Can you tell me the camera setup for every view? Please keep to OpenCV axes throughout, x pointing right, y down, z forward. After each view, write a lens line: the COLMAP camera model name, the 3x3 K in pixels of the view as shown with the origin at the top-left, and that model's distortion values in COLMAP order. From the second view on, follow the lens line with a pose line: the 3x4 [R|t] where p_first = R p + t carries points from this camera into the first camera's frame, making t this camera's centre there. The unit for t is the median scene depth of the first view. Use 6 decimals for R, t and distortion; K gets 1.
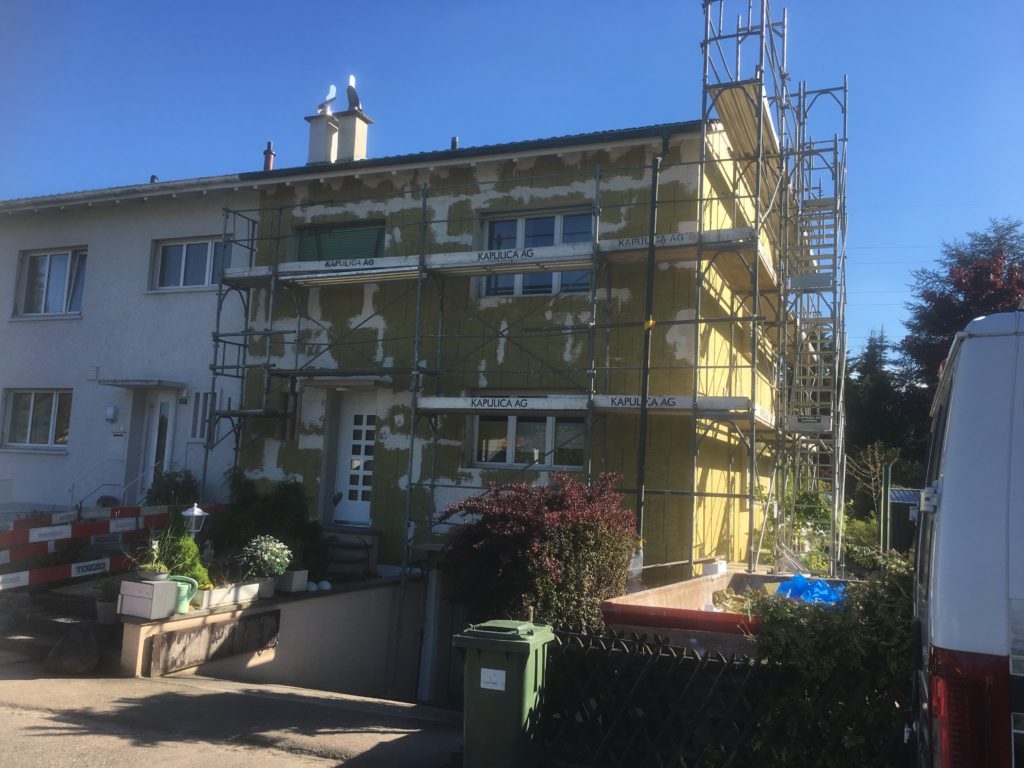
lens RADIAL K [[859.1, 0, 506.2], [0, 859.1, 377.2], [0, 0, 1]] dist [0.077775, -0.101282]
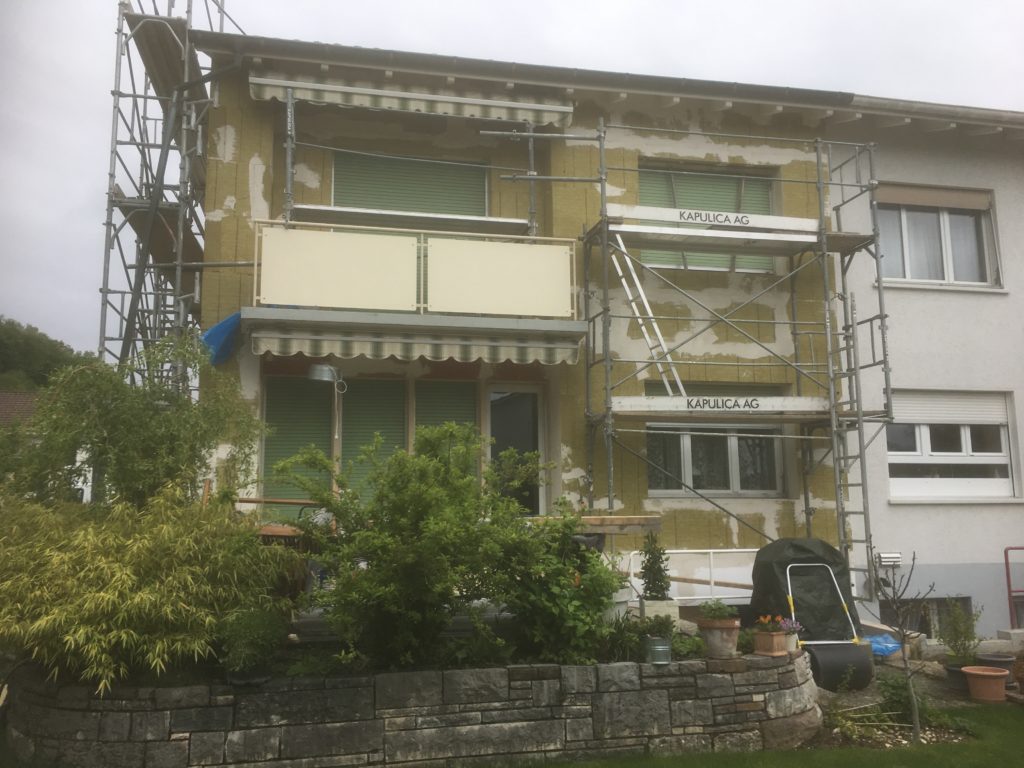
lens RADIAL K [[859.1, 0, 515.6], [0, 859.1, 382.4], [0, 0, 1]] dist [0.077775, -0.101282]
pose [[0.802608, 0.027146, 0.595889, -0.565598], [-0.017828, 0.999609, -0.021526, 0.027473], [-0.596241, 0.006653, 0.802778, 0.426223]]
